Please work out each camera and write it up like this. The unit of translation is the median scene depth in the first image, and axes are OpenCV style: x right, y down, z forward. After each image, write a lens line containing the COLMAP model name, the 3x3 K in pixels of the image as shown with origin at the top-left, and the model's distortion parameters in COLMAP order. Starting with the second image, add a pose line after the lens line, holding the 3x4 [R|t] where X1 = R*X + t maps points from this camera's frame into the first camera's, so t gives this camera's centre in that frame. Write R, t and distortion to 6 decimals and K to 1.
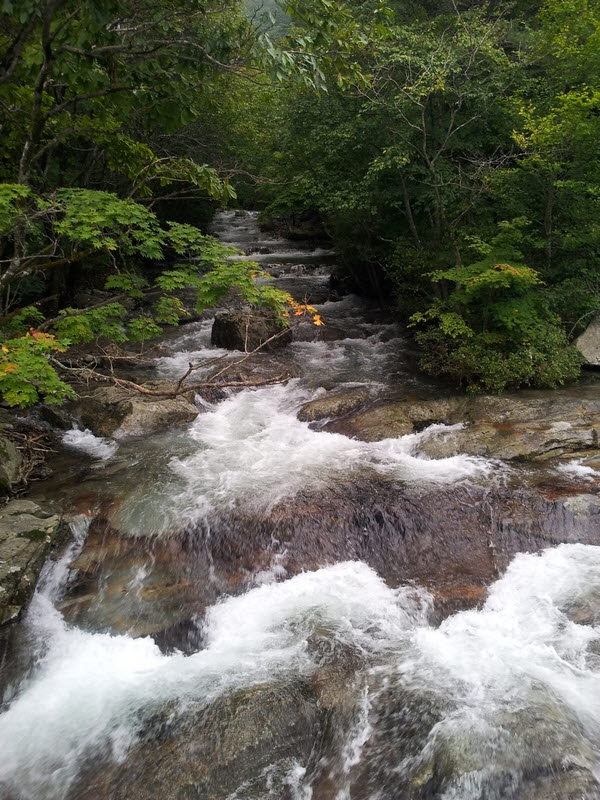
lens RADIAL K [[700.2, 0, 300.0], [0, 700.2, 400.0], [0, 0, 1]] dist [-0.004026, -0.016106]
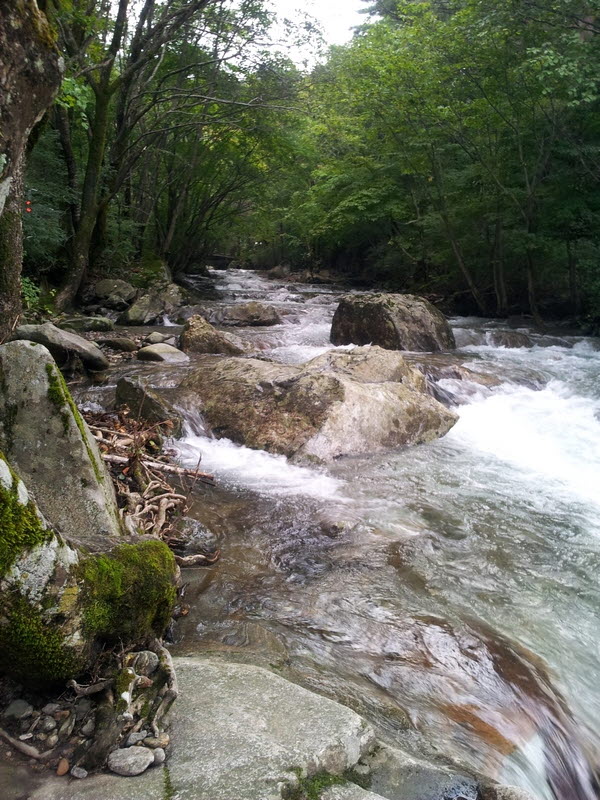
lens RADIAL K [[702.1, 0, 310.9], [0, 702.1, 398.5], [0, 0, 1]] dist [0.084931, -0.222705]
pose [[0.992851, 0.042192, 0.111658, -0.299612], [-0.027057, 0.990646, -0.133746, 0.072395], [-0.116256, 0.129769, 0.984705, 0.580630]]
